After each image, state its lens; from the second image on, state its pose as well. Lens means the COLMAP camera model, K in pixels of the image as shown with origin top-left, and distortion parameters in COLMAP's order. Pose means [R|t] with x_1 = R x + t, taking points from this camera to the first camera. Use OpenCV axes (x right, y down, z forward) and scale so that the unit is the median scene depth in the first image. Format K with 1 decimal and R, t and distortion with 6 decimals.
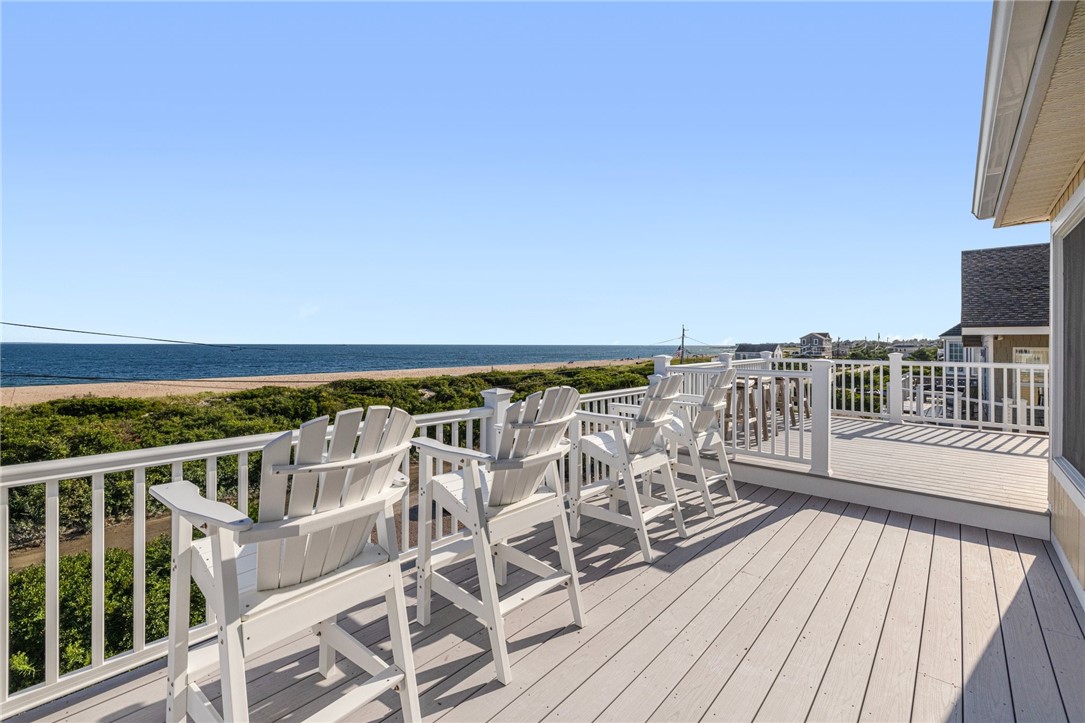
lens RADIAL K [[468.0, 0, 541.8], [0, 468.0, 353.3], [0, 0, 1]] dist [0.000289, 0.000065]
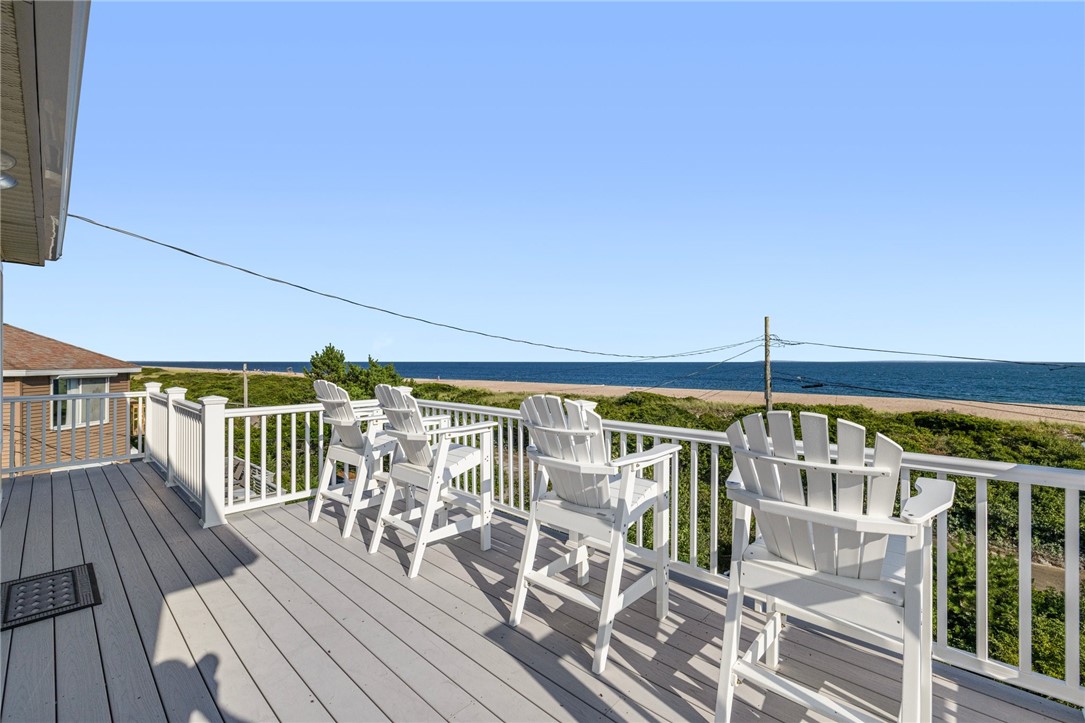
lens RADIAL K [[468.0, 0, 542.2], [0, 468.0, 362.1], [0, 0, 1]] dist [0.000289, 0.000065]
pose [[-0.036325, -0.001996, -0.999338, 0.145436], [-0.018210, 0.999833, -0.001335, -0.001983], [0.999174, 0.018149, -0.036355, 0.148109]]
